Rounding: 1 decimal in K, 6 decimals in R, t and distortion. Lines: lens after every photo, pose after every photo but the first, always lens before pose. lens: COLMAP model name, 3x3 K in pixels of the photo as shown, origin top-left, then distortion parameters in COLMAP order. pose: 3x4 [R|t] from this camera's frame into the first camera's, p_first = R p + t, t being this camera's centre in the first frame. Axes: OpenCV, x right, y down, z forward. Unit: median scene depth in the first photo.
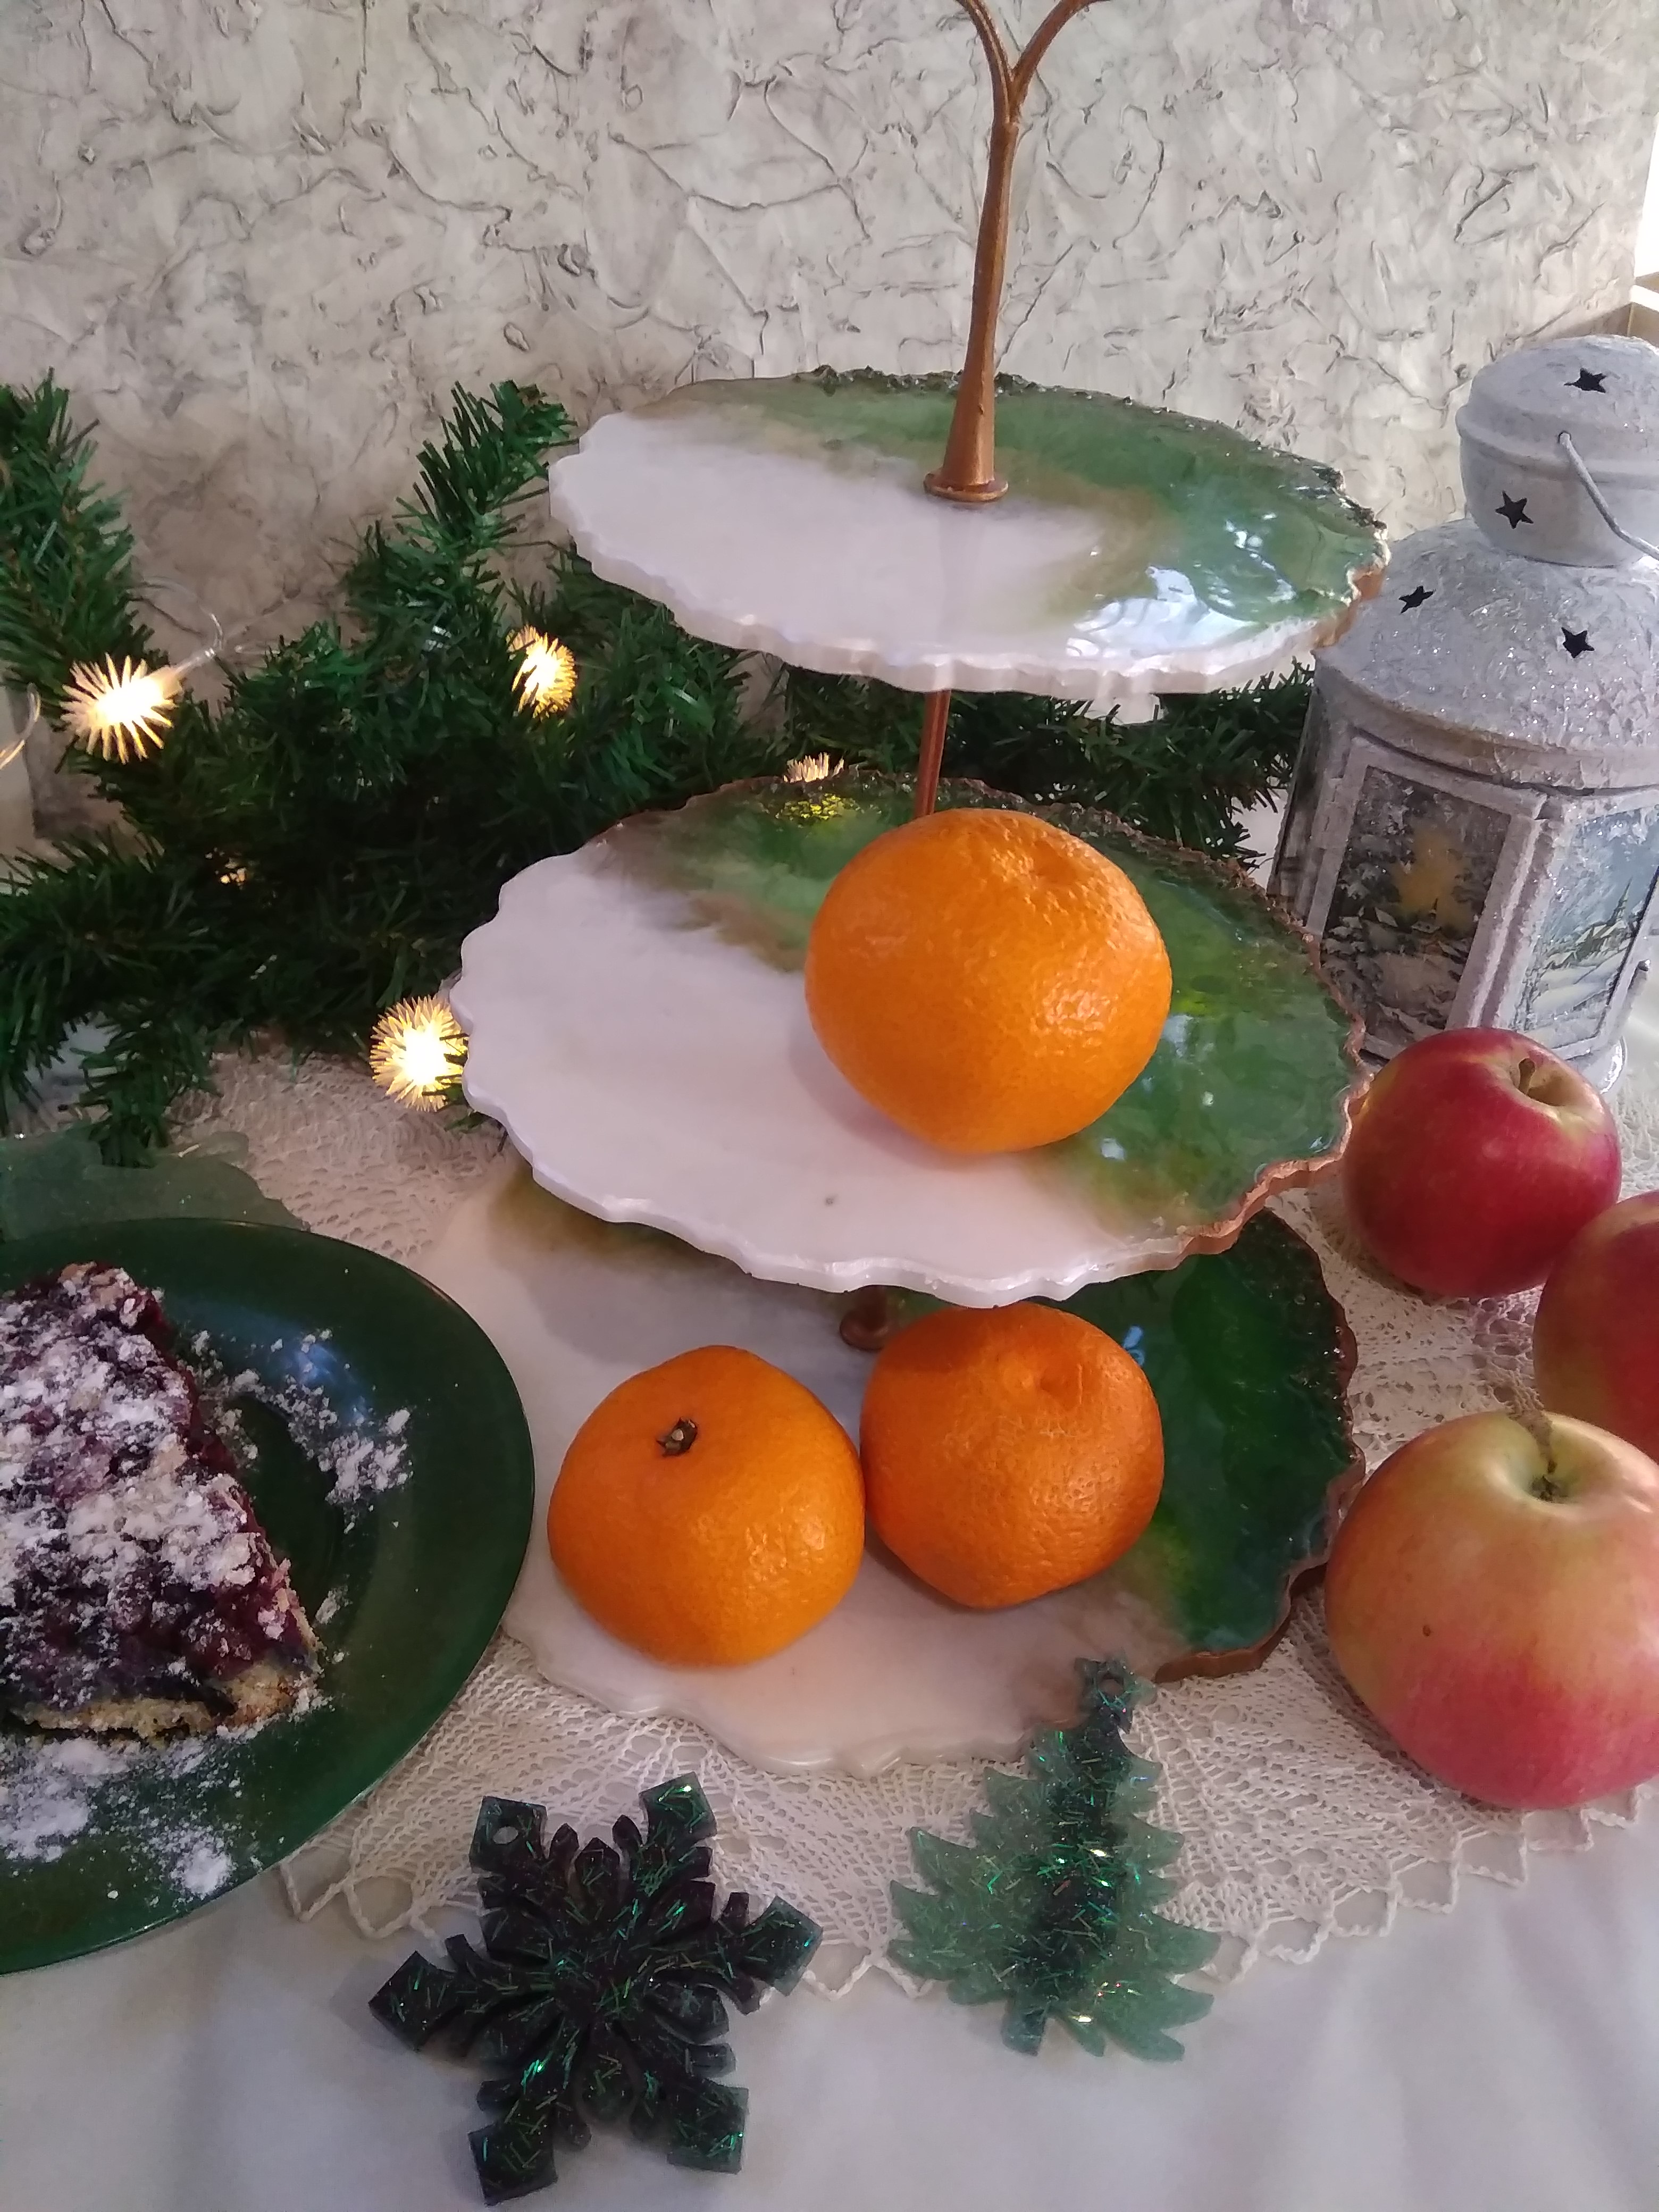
lens RADIAL K [[1751.0, 0, 839.8], [0, 1751.0, 1114.9], [0, 0, 1]] dist [0.139427, -0.368381]
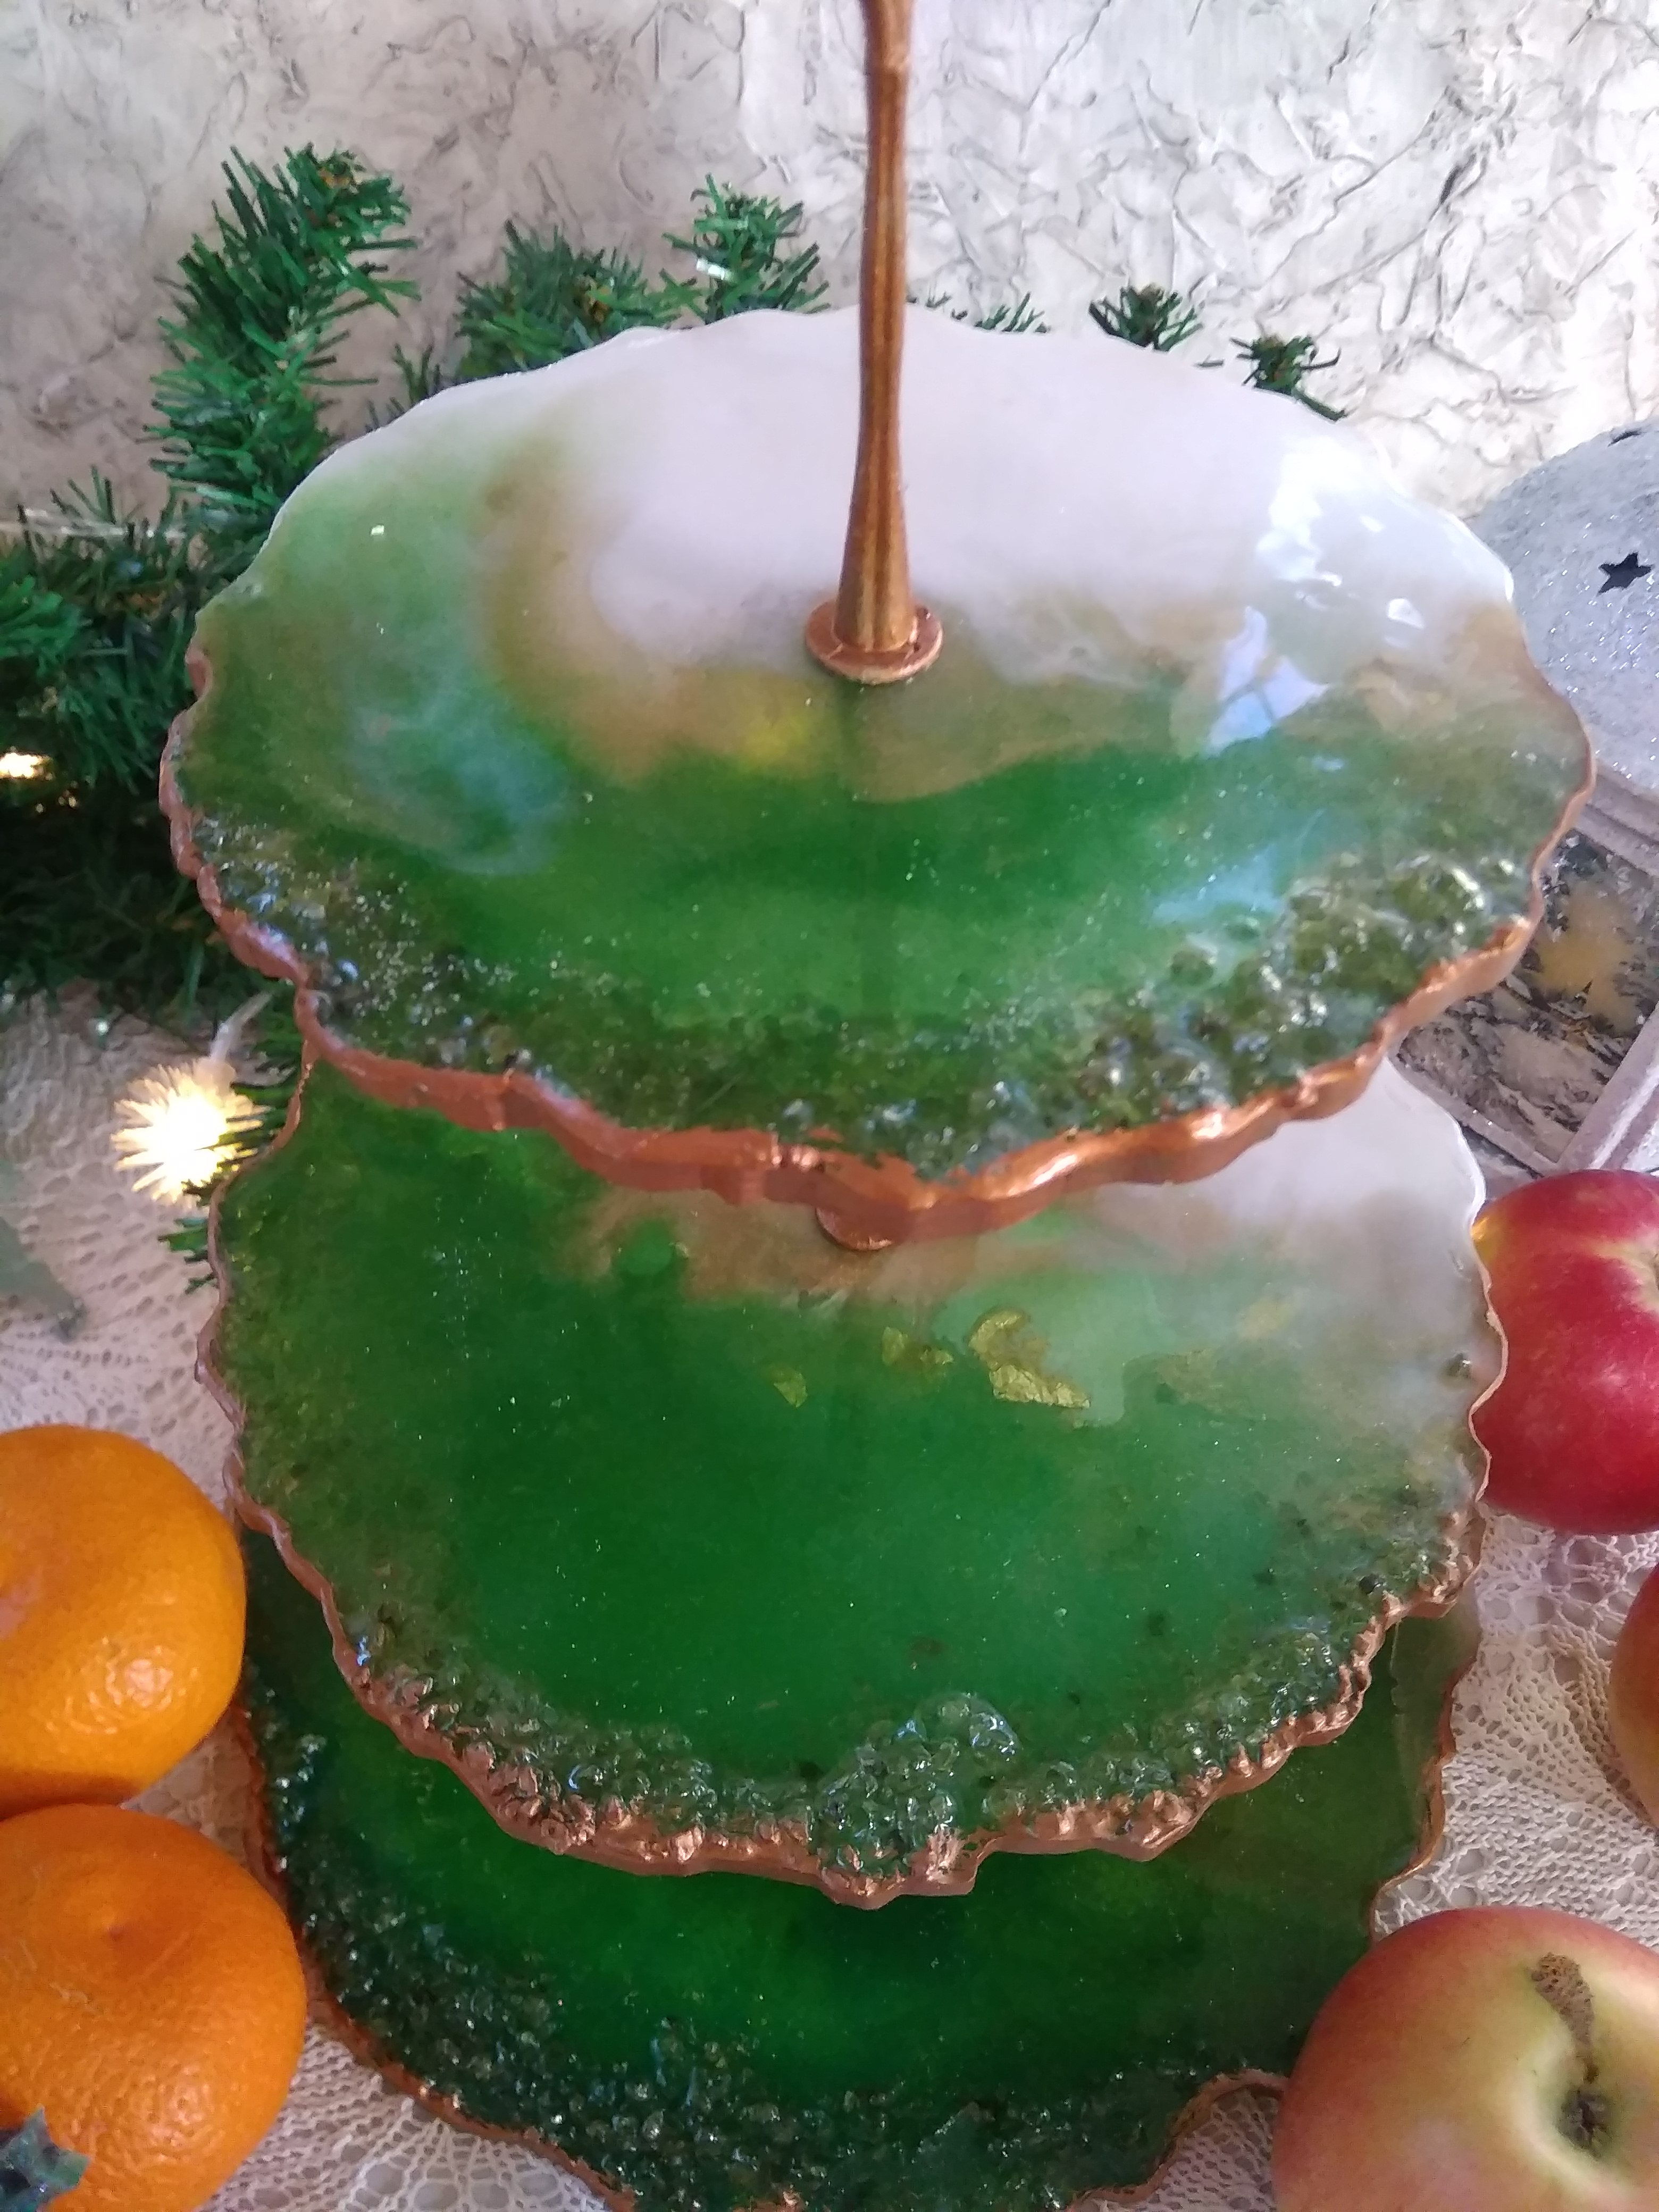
lens RADIAL K [[1783.7, 0, 845.2], [0, 1783.7, 1074.4], [0, 0, 1]] dist [0.045664, -0.098664]
pose [[0.995698, 0.071080, -0.059444, 0.066811], [-0.053813, 0.965834, 0.253513, -0.207944], [0.075432, -0.249224, 0.965504, 0.216804]]
